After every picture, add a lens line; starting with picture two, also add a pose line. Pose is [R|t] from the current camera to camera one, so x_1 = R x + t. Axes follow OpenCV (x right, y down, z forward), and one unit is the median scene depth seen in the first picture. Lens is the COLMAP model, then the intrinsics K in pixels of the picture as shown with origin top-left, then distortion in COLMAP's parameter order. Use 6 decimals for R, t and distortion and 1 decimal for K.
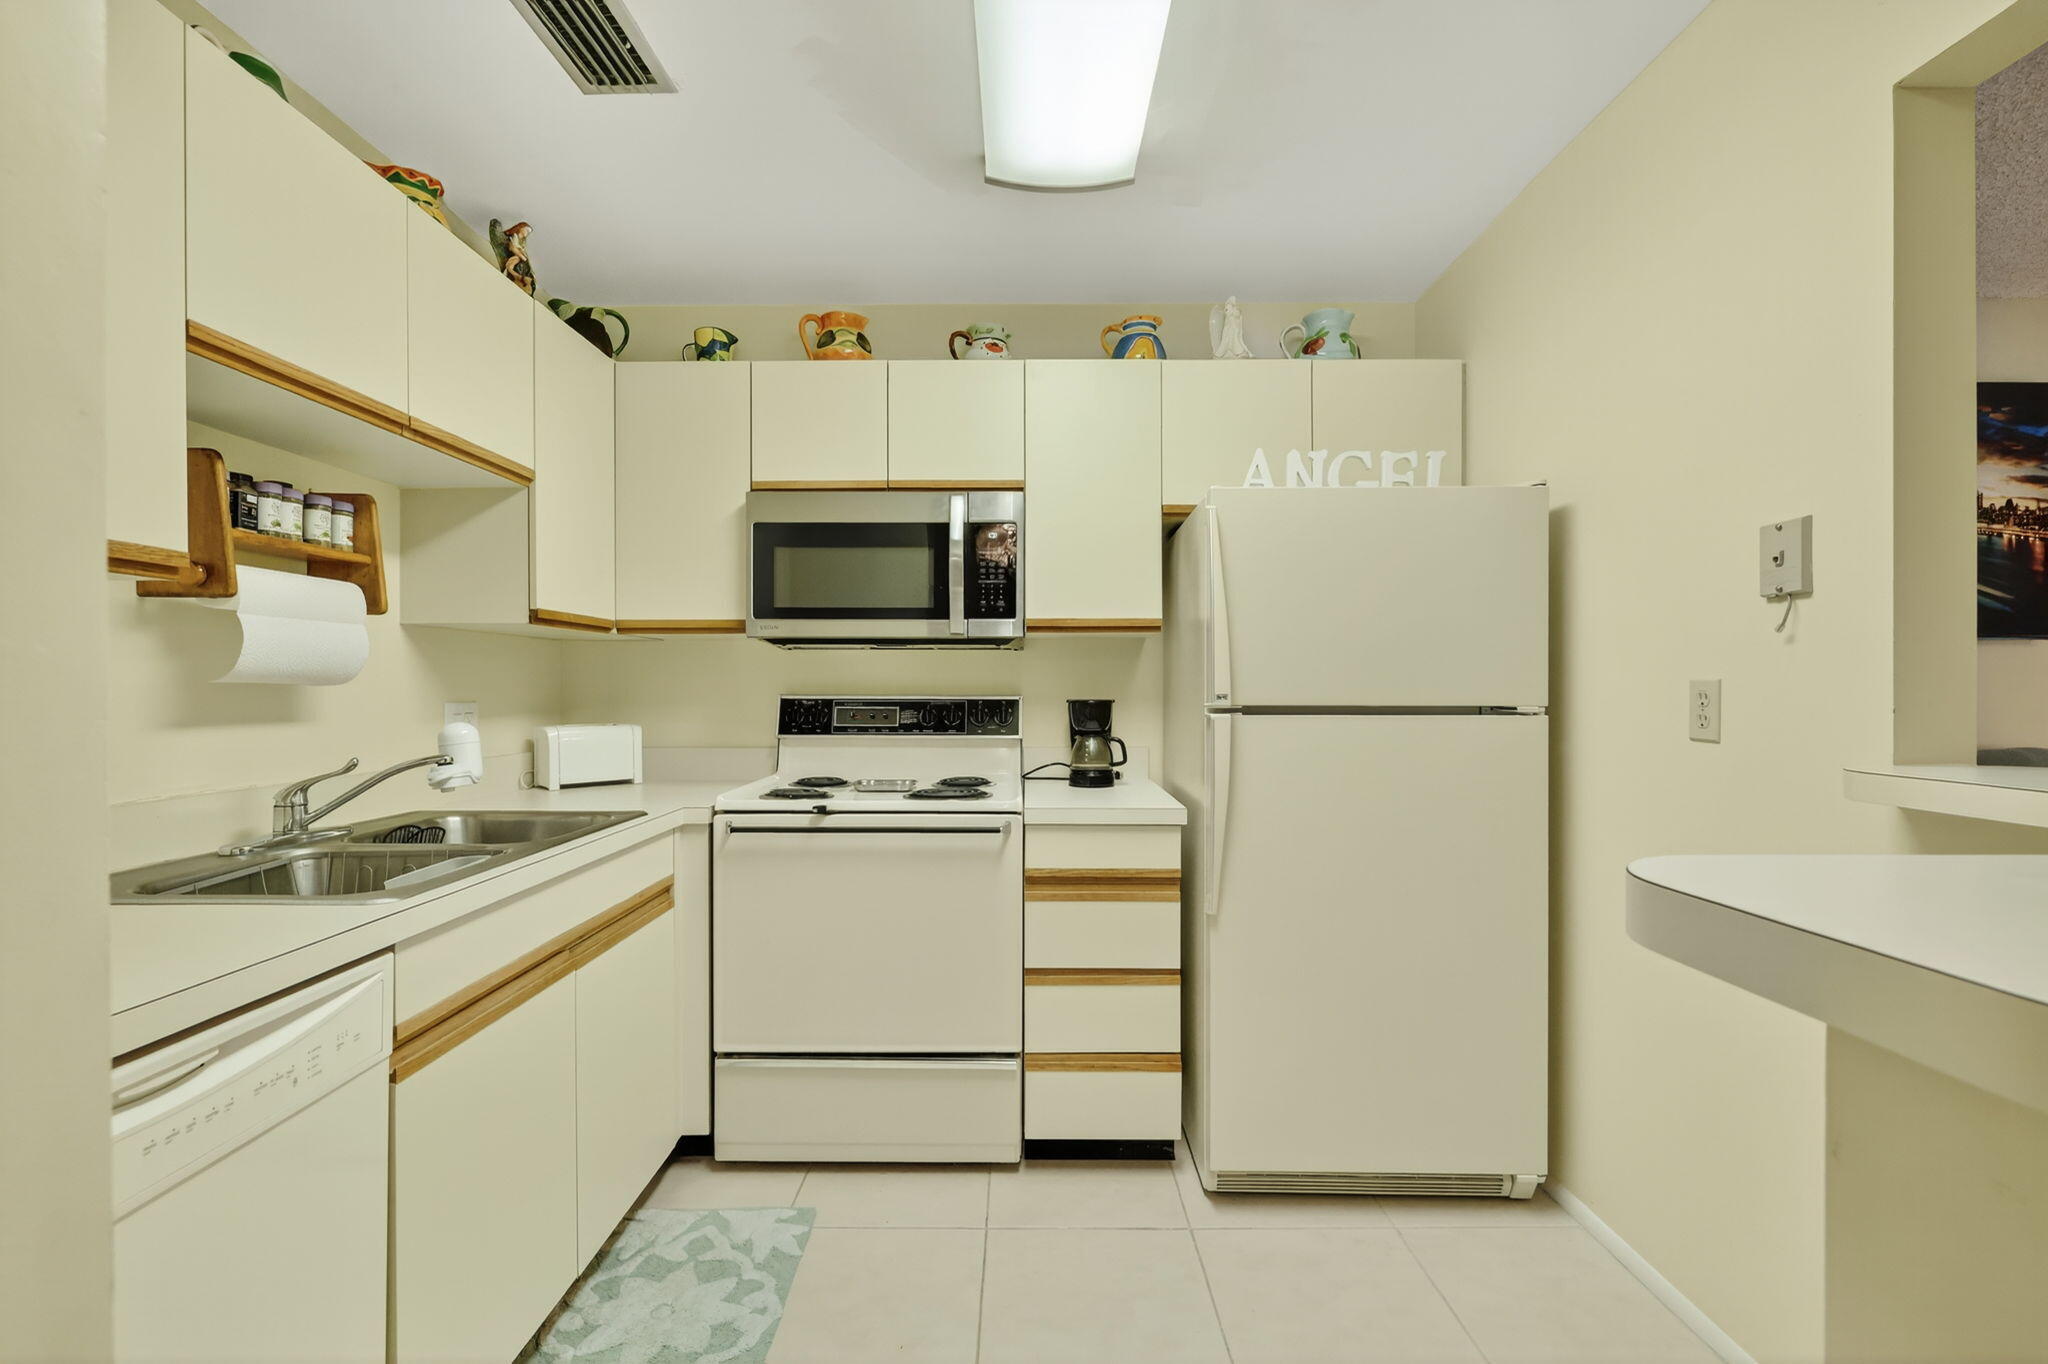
lens RADIAL K [[857.2, 0, 1024.0], [0, 857.2, 682.0], [0, 0, 1]] dist [0.001788, 0.000199]
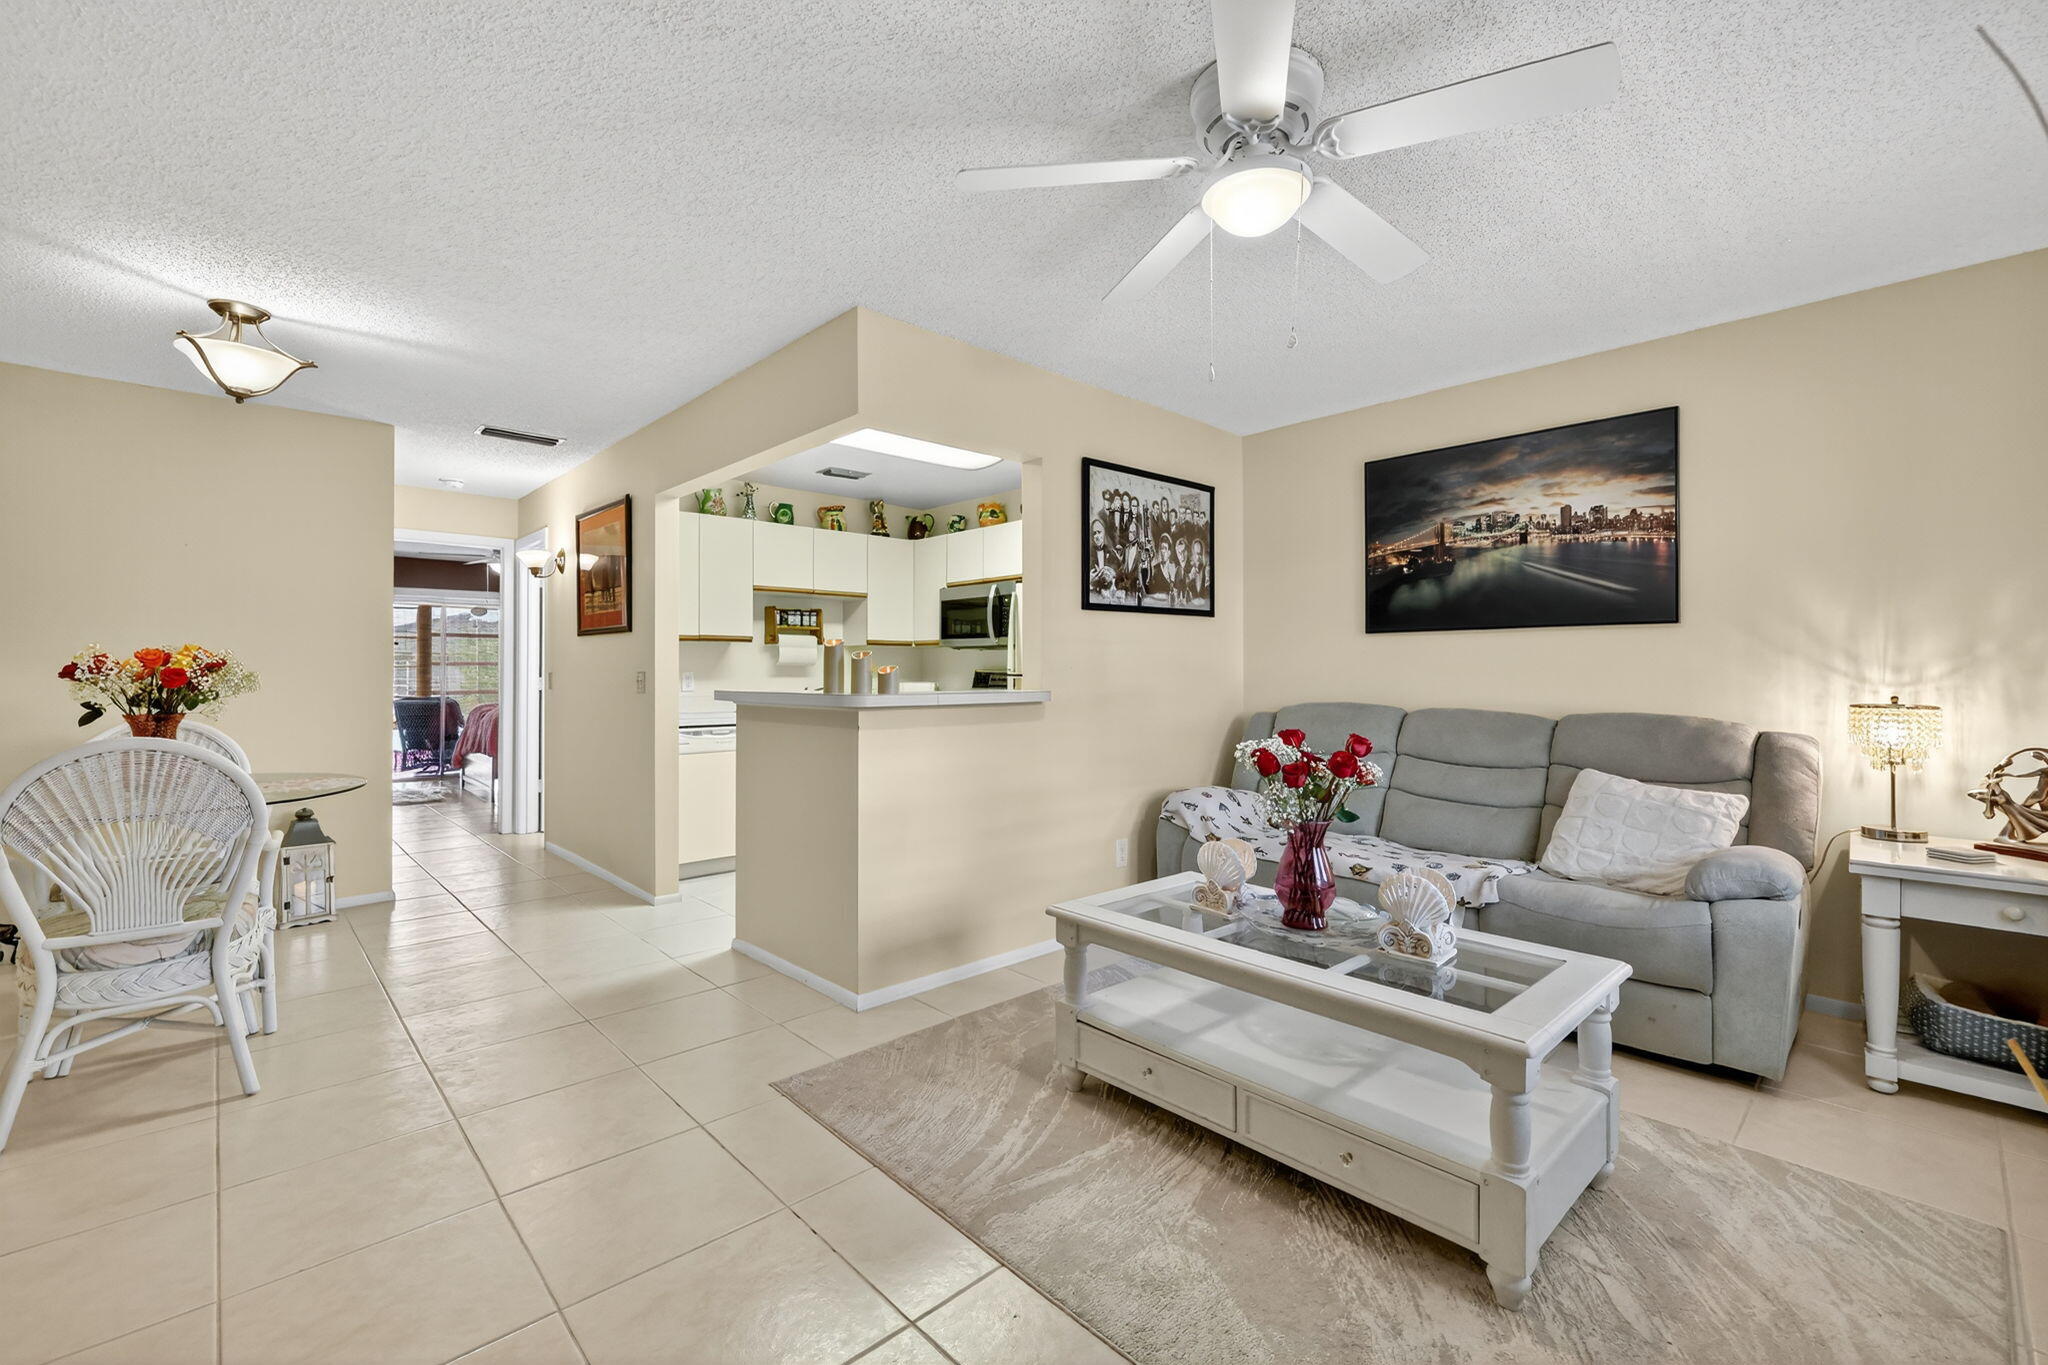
lens RADIAL K [[857.2, 0, 1024.0], [0, 857.2, 682.5], [0, 0, 1]] dist [0.001788, 0.000199]
pose [[0.690993, 0.008505, -0.722811, 1.898559], [0.002966, 0.999889, 0.014600, 0.018072], [0.722855, -0.012233, 0.690892, -0.629934]]
